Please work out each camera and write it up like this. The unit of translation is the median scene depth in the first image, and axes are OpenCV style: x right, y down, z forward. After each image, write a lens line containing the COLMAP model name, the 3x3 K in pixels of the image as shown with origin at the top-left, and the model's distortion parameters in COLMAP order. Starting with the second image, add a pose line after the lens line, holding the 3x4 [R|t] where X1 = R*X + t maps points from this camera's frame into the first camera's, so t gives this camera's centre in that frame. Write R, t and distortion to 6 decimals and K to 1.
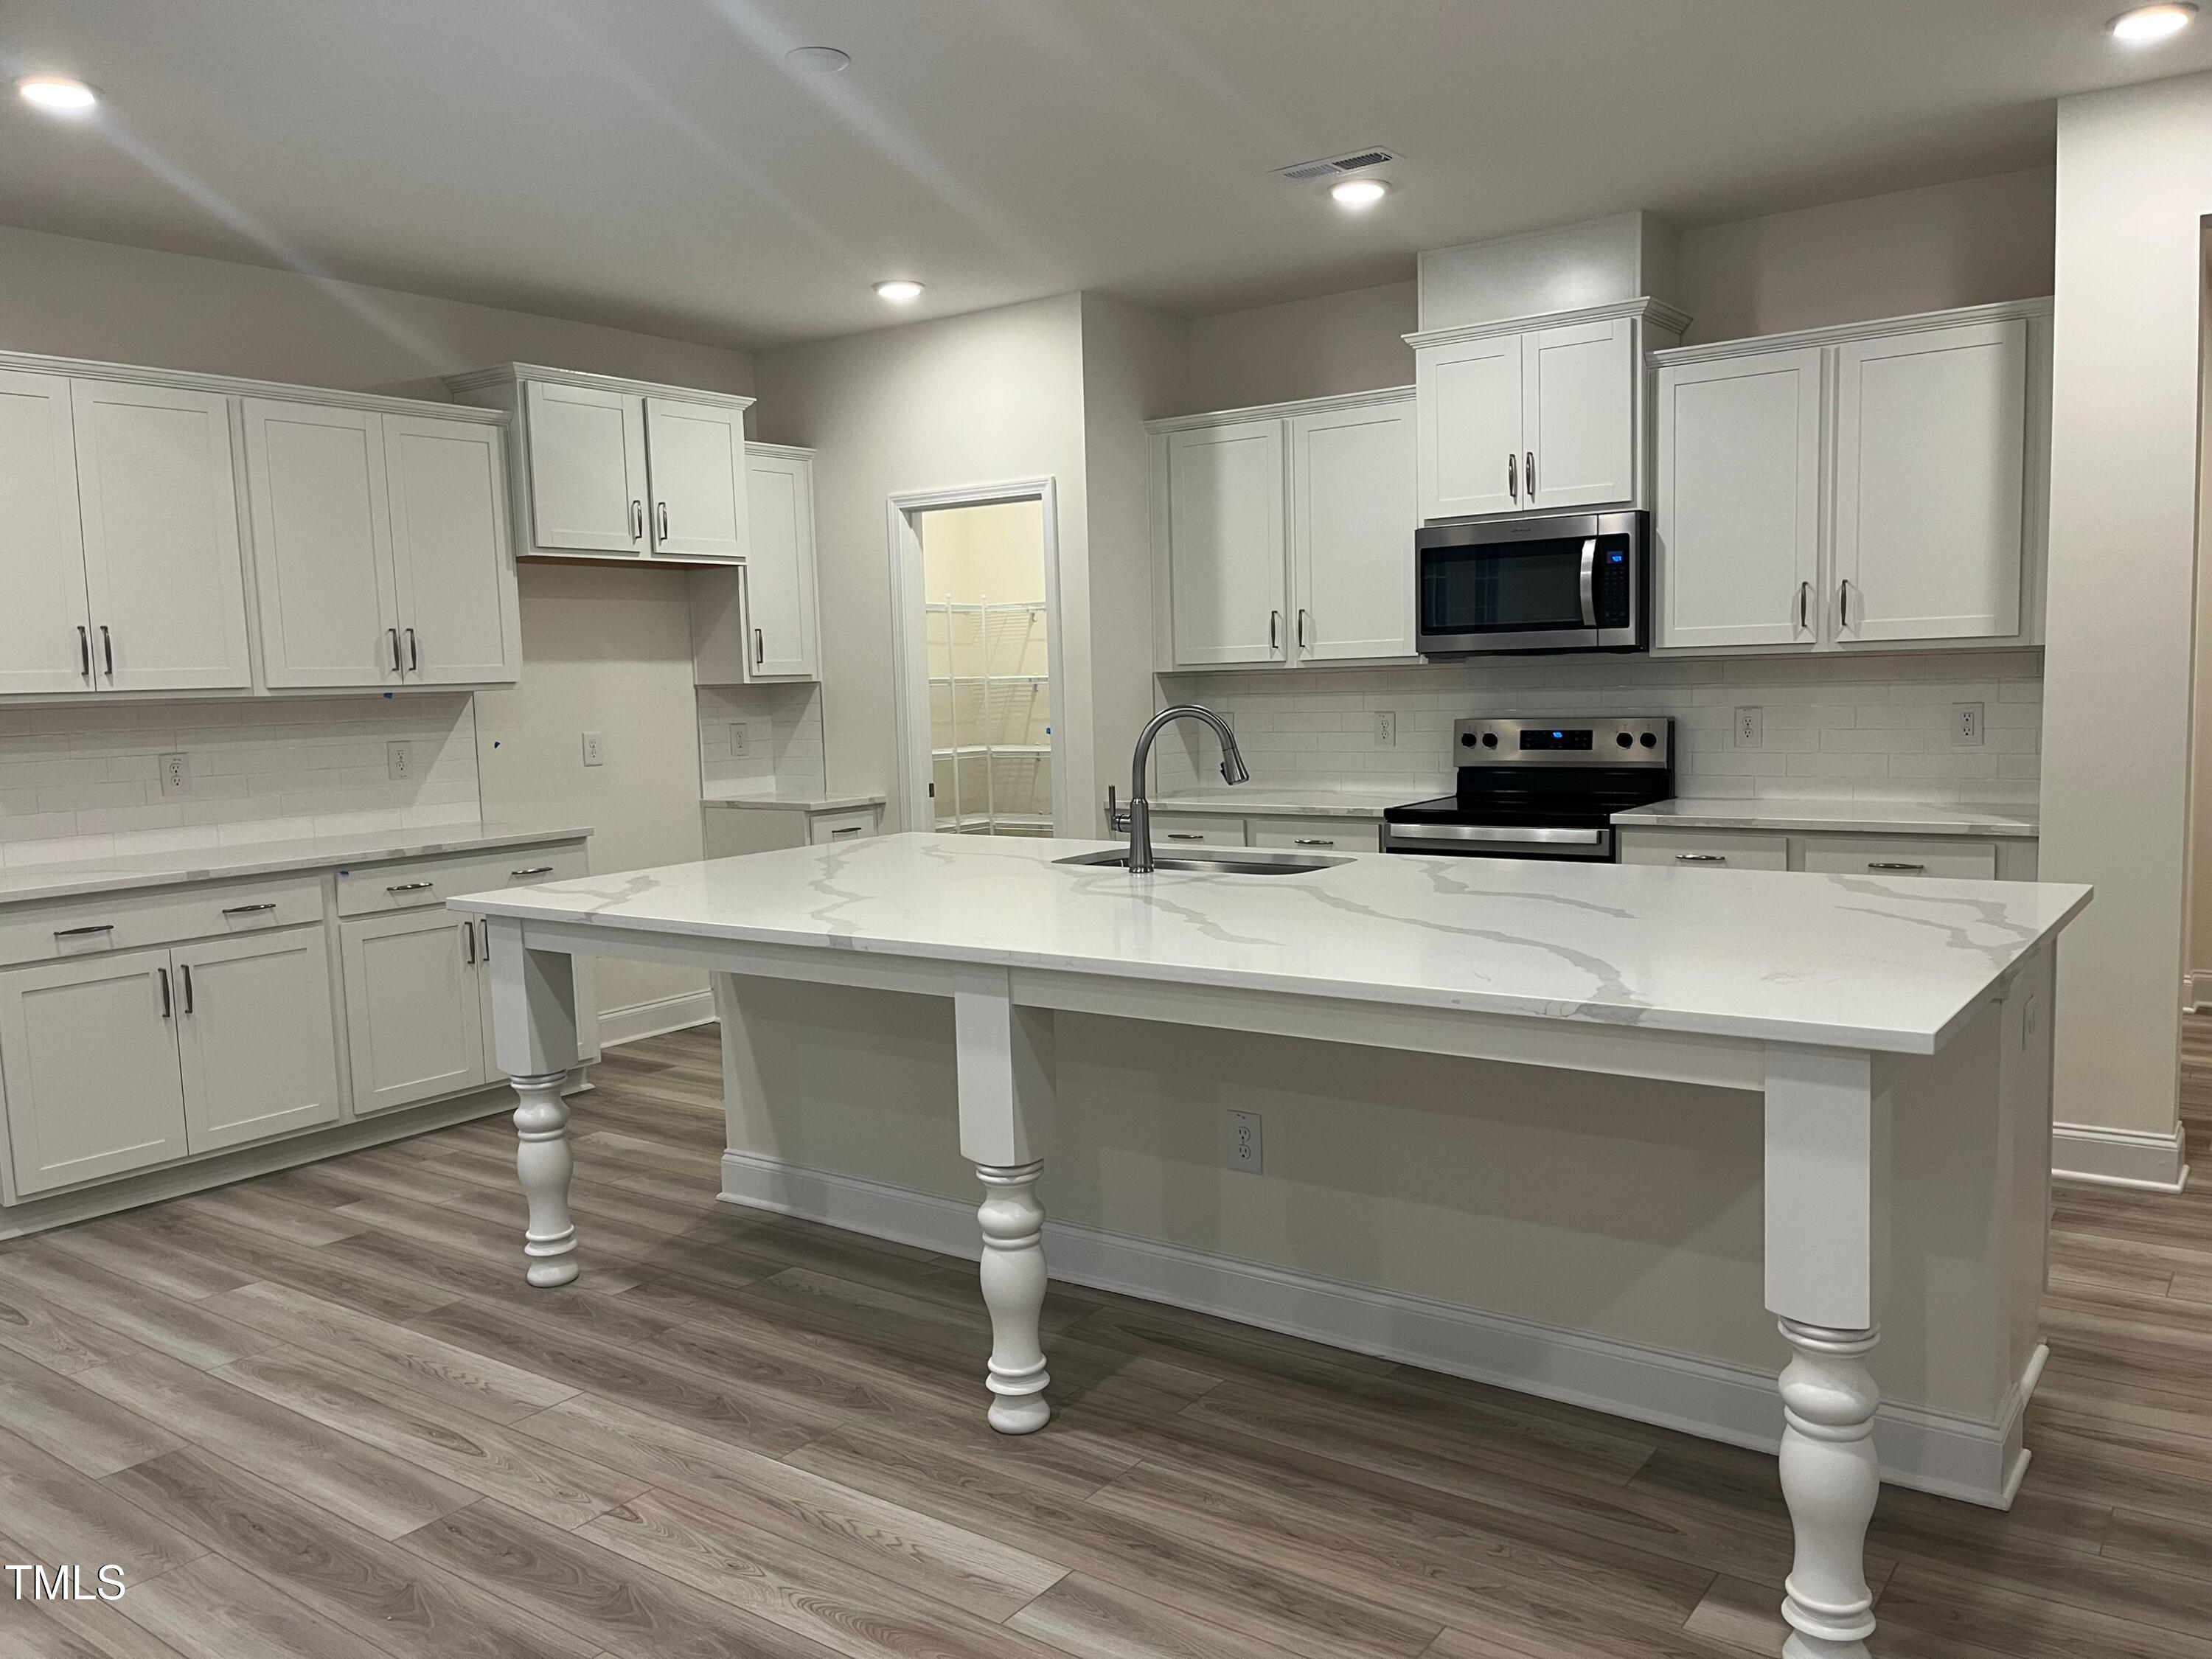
lens RADIAL K [[1719.2, 0, 1110.0], [0, 1719.2, 832.5], [0, 0, 1]] dist [-0.011685, -0.011823]
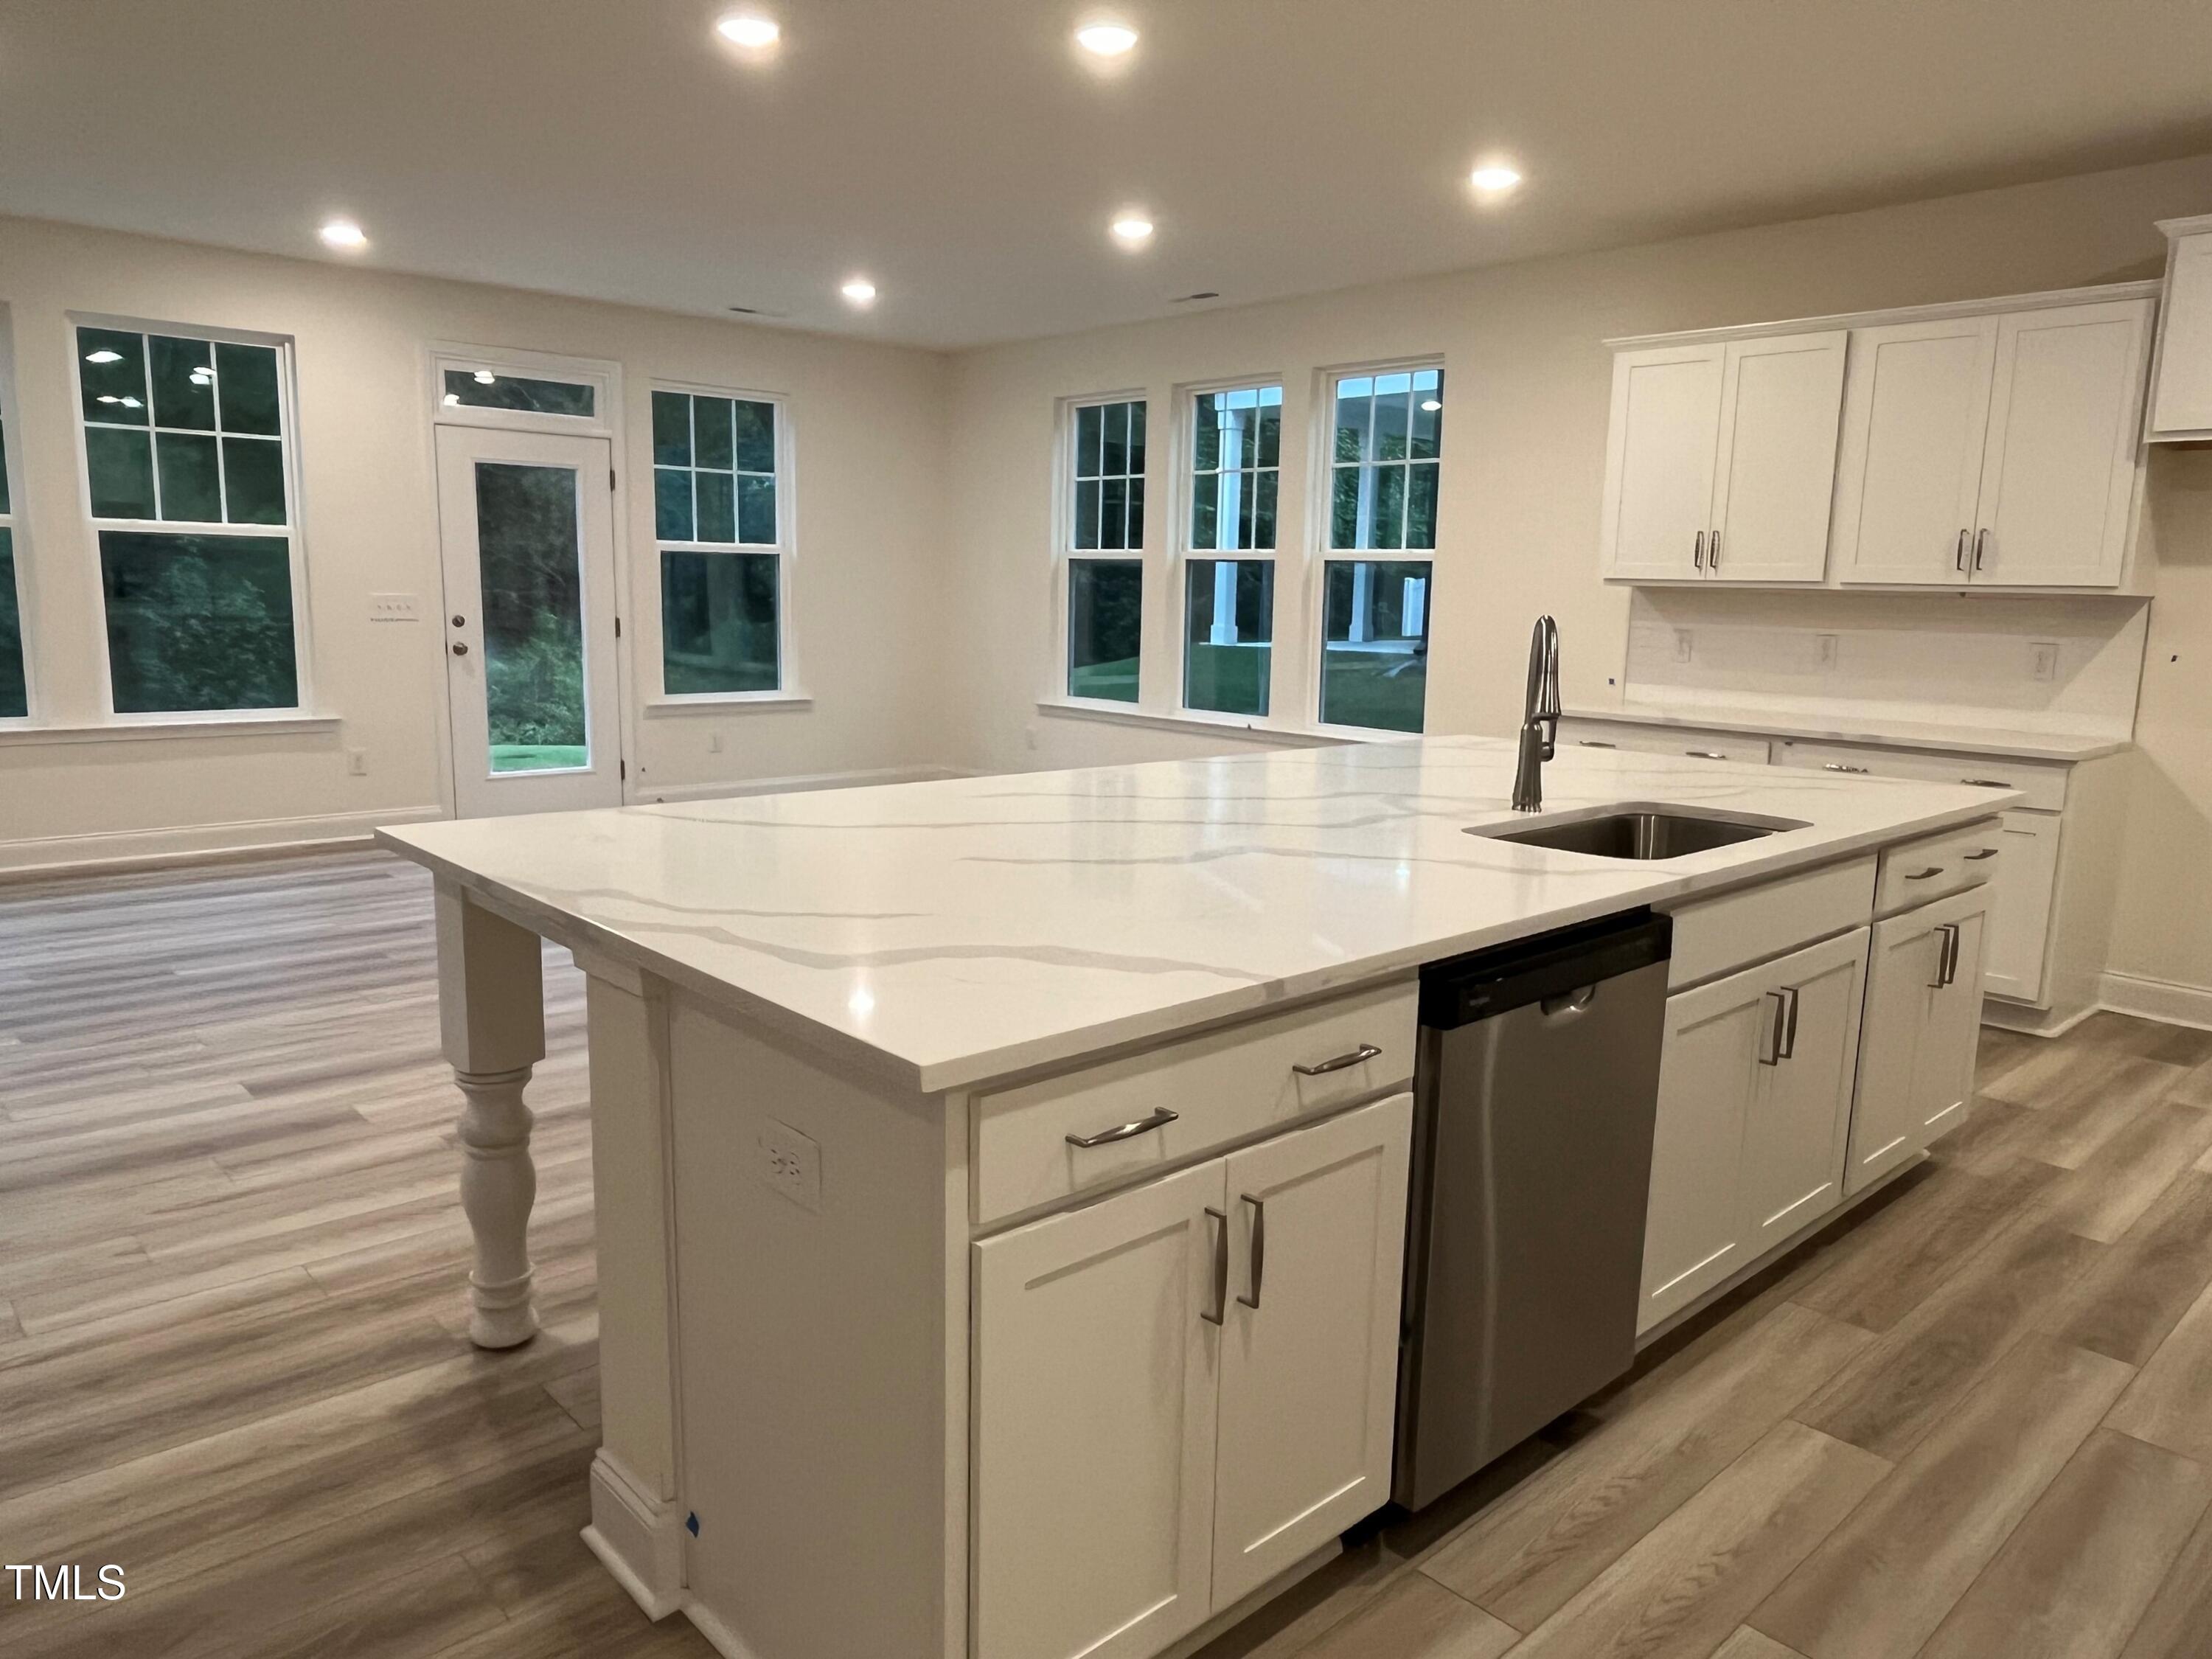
lens RADIAL K [[1452.3, 0, 1108.7], [0, 1452.3, 830.0], [0, 0, 1]] dist [0.007657, 0.004517]
pose [[-0.192164, 0.190143, -0.962766, 0.647055], [-0.111863, 0.970412, 0.213981, -0.084420], [0.974967, 0.148817, -0.165208, 0.765731]]
